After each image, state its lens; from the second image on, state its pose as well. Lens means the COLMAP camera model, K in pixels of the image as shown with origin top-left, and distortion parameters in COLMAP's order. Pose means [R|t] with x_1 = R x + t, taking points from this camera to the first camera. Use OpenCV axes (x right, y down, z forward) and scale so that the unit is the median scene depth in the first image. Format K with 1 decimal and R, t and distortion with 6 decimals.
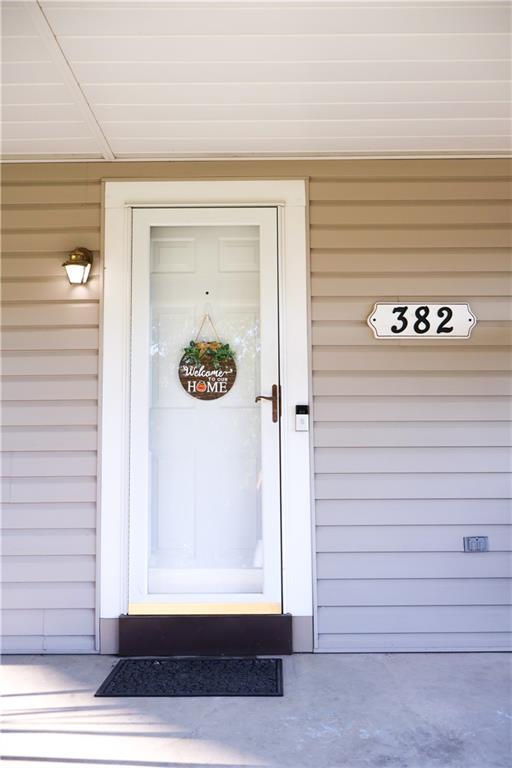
lens RADIAL K [[640.7, 0, 256.1], [0, 640.7, 383.1], [0, 0, 1]] dist [-0.015618, -0.013385]
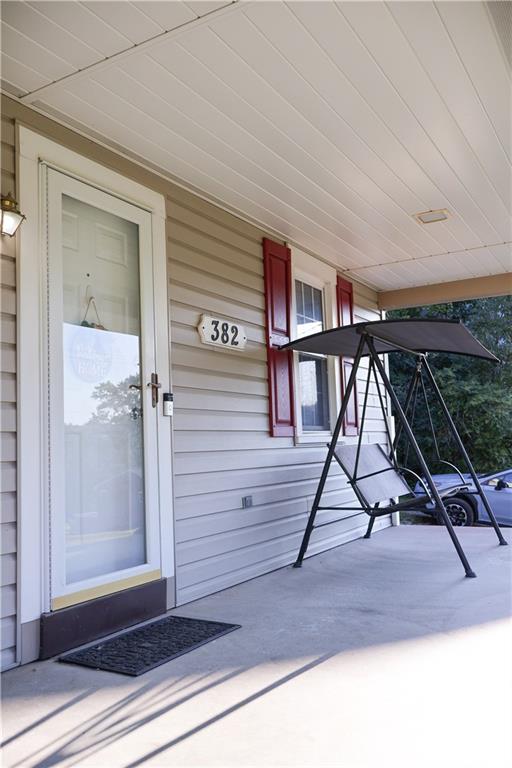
lens RADIAL K [[640.7, 0, 256.1], [0, 640.7, 384.5], [0, 0, 1]] dist [-0.015618, -0.013385]
pose [[0.509351, 0.069165, 0.857775, -0.825232], [-0.057196, 0.997282, -0.046450, 0.062613], [-0.858656, -0.025402, 0.511922, 0.280706]]
